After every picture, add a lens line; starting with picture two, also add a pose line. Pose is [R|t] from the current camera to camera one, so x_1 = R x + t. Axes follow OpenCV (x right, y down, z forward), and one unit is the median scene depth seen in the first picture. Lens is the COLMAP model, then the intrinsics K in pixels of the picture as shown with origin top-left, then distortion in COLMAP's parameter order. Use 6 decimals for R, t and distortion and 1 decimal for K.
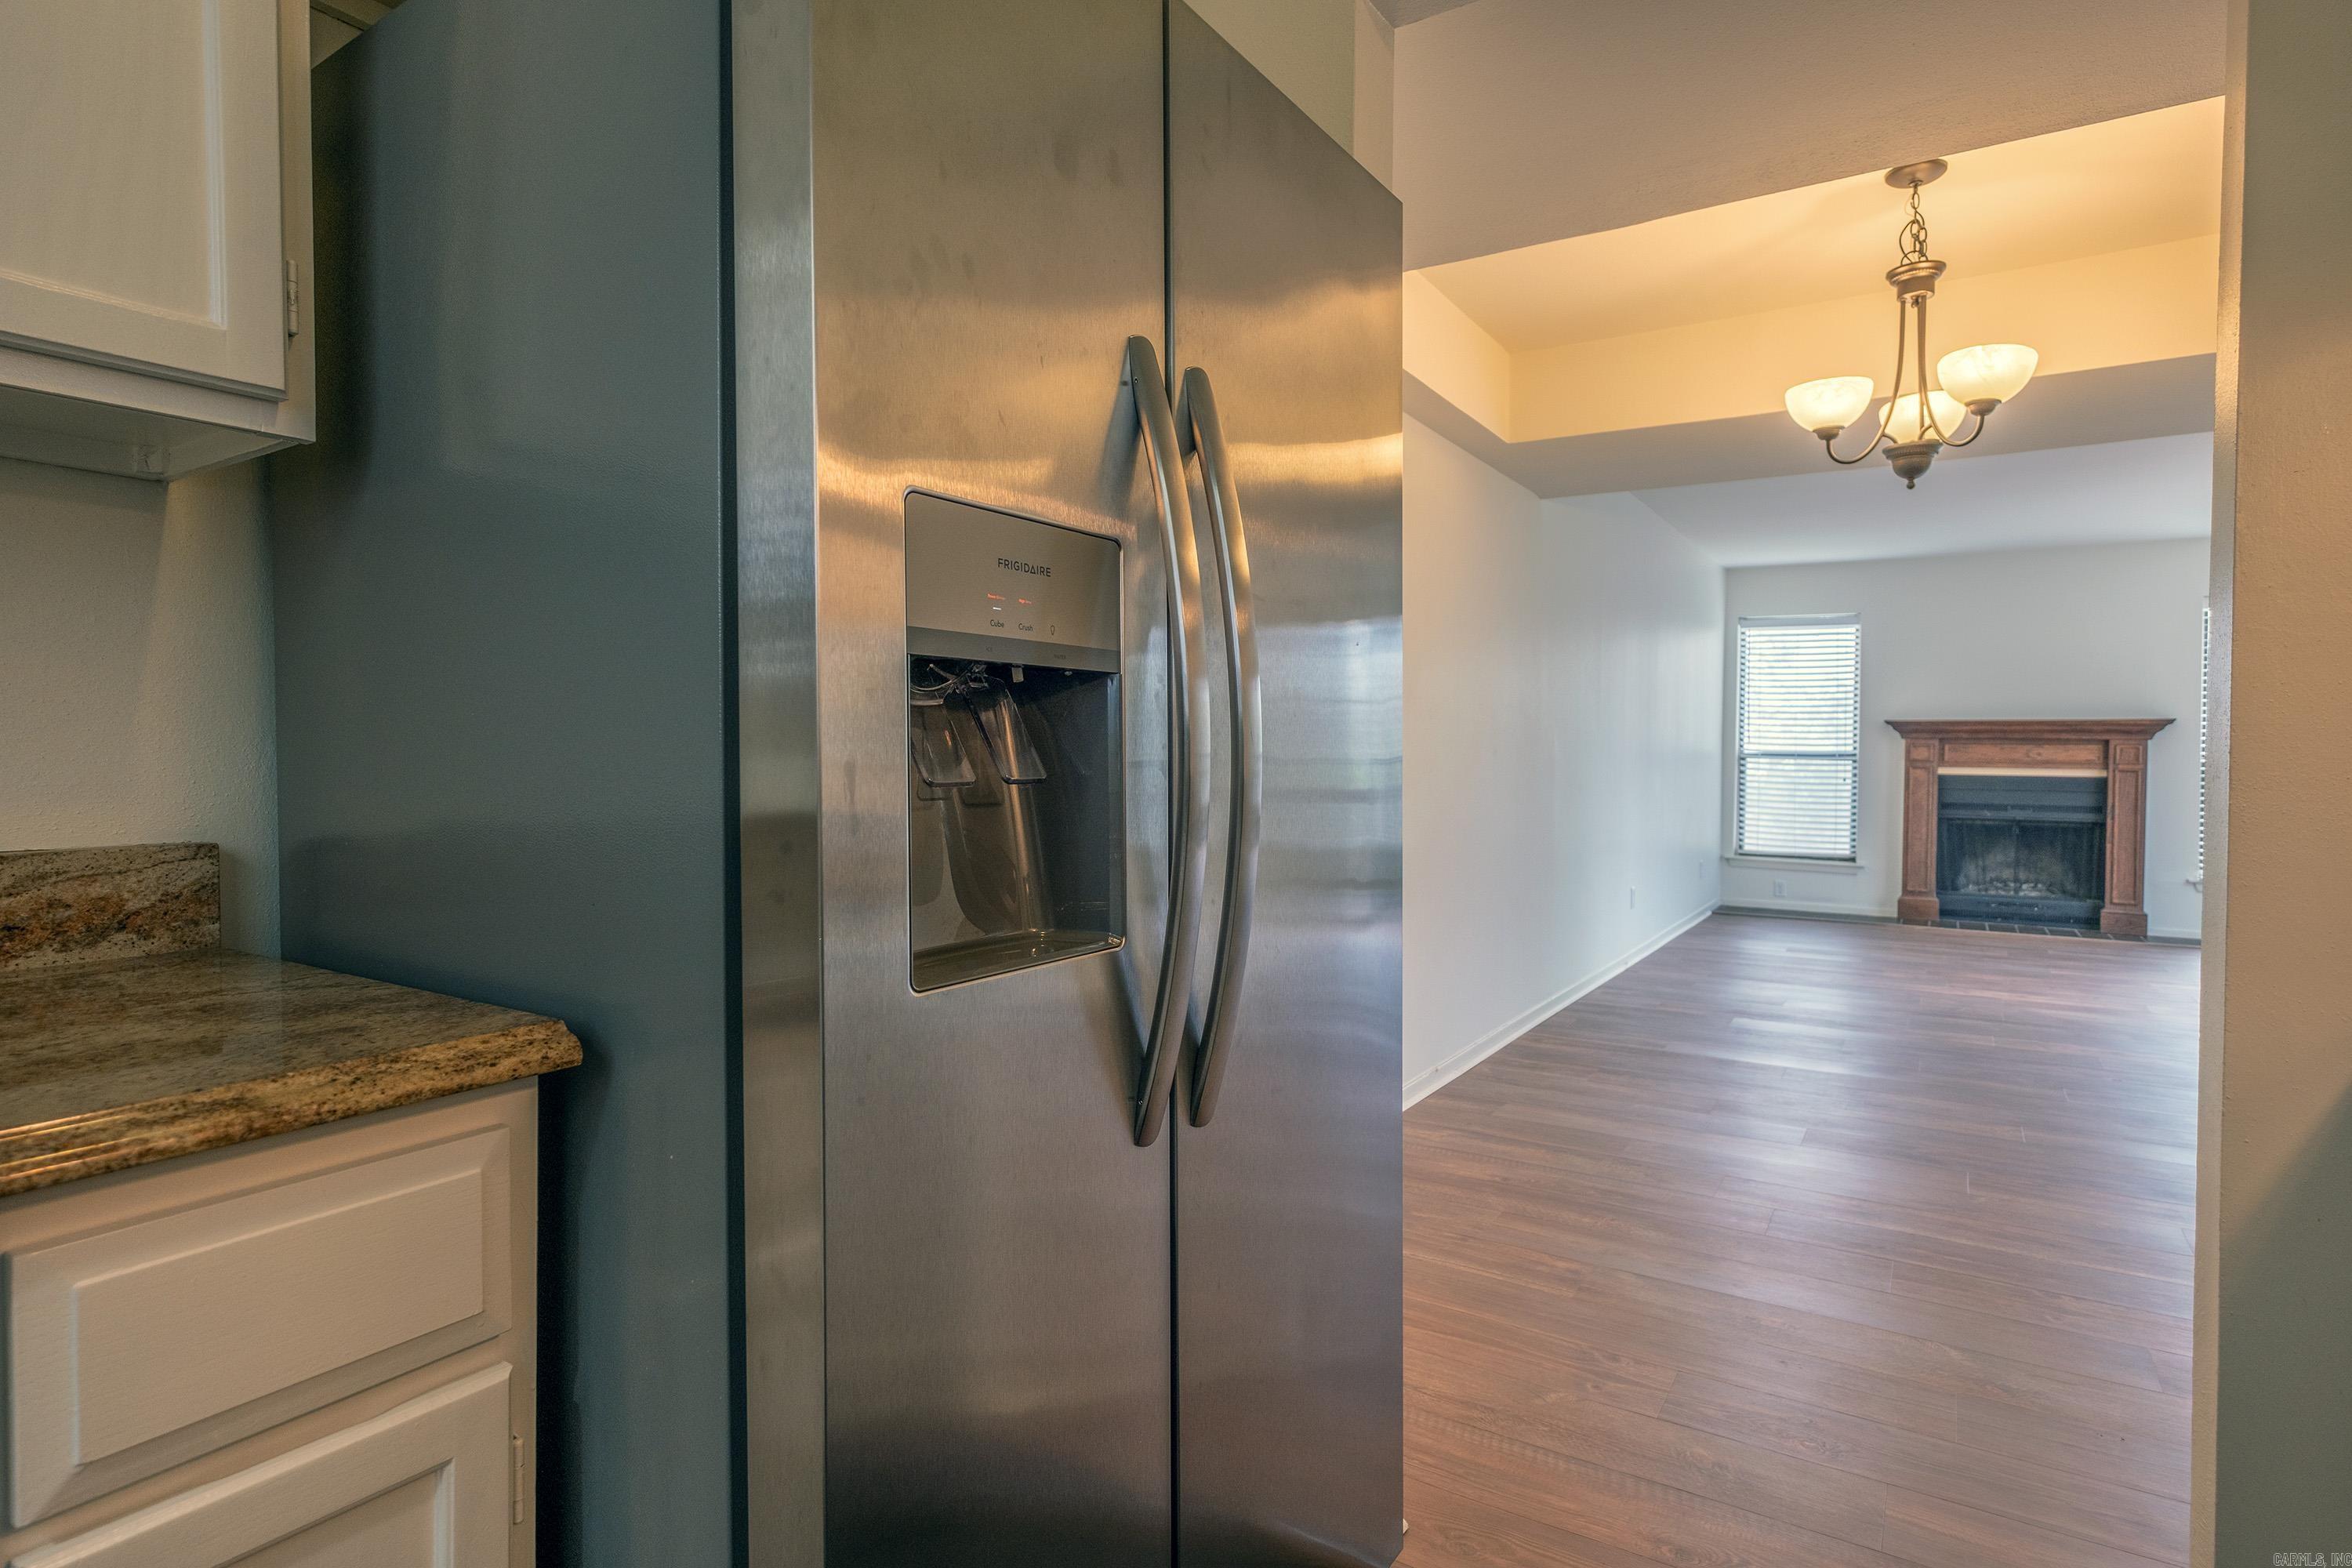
lens RADIAL K [[1212.2, 0, 1134.4], [0, 1212.2, 773.4], [0, 0, 1]] dist [-0.007344, -0.003990]
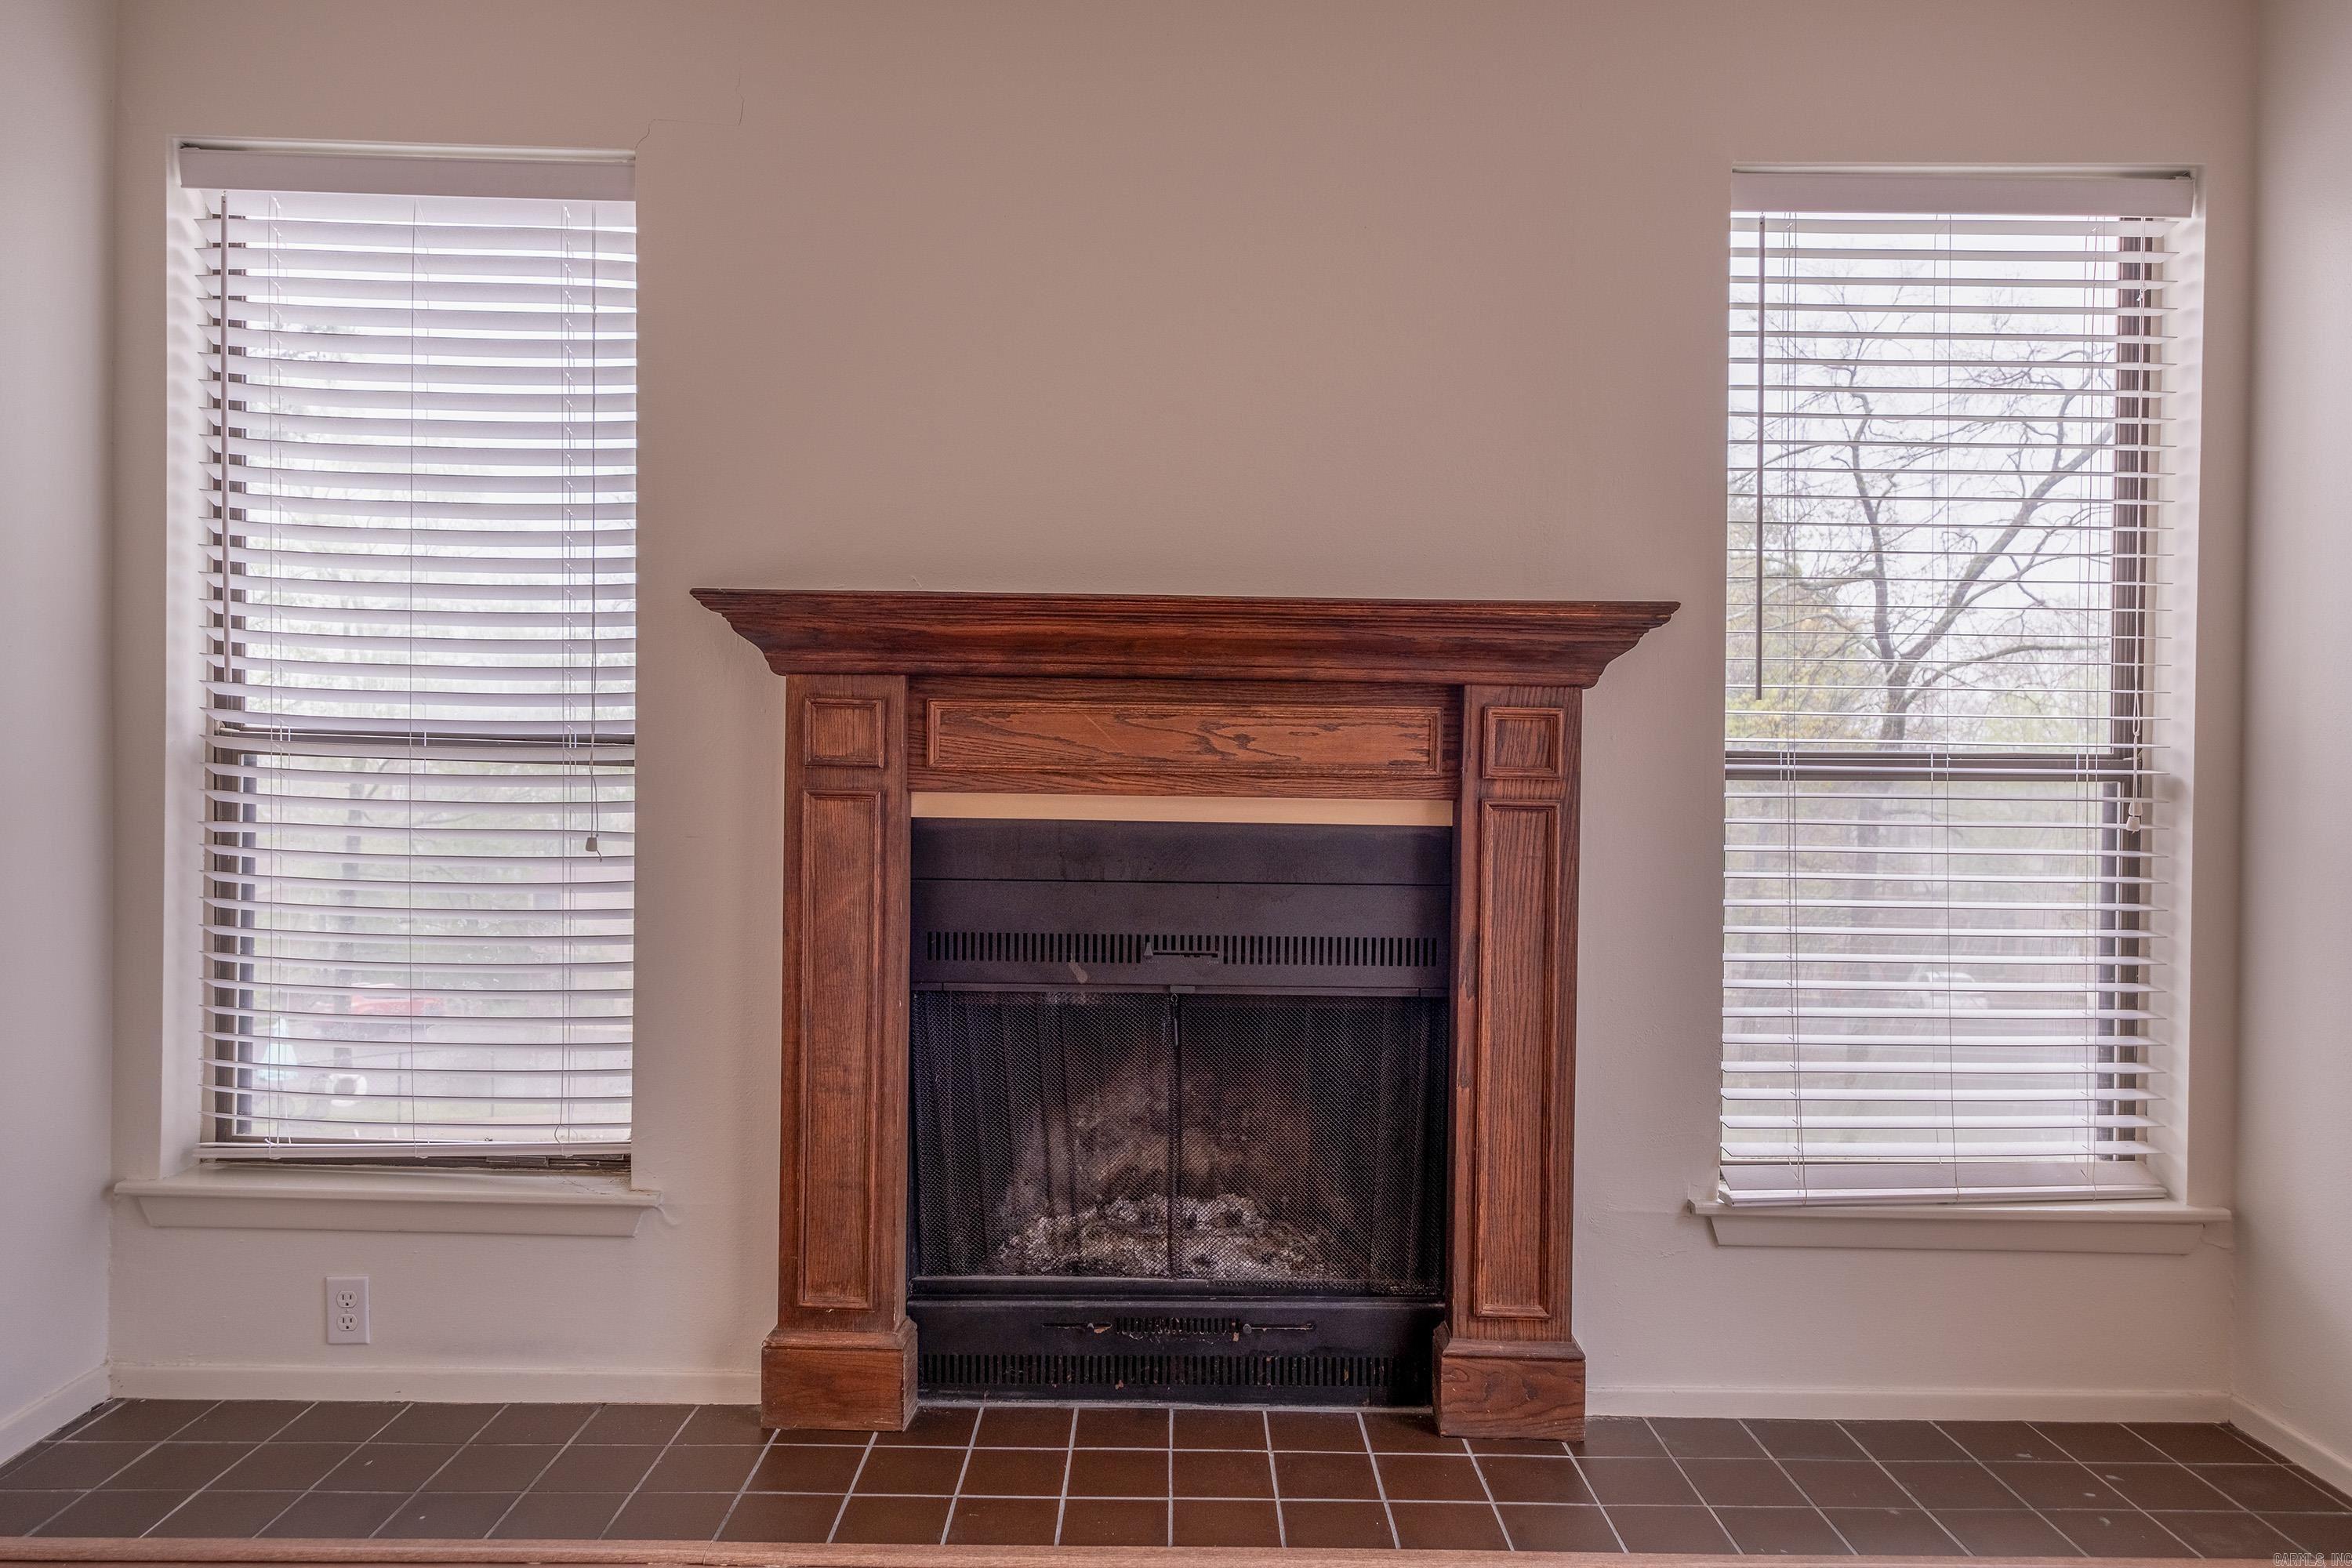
lens RADIAL K [[1494.1, 0, 1167.2], [0, 1494.1, 780.6], [0, 0, 1]] dist [0.011969, 0.003992]
pose [[0.829719, -0.004657, 0.558162, 0.544531], [0.004340, 0.999989, 0.001891, -0.007638], [-0.558165, 0.000853, 0.829730, 0.725311]]
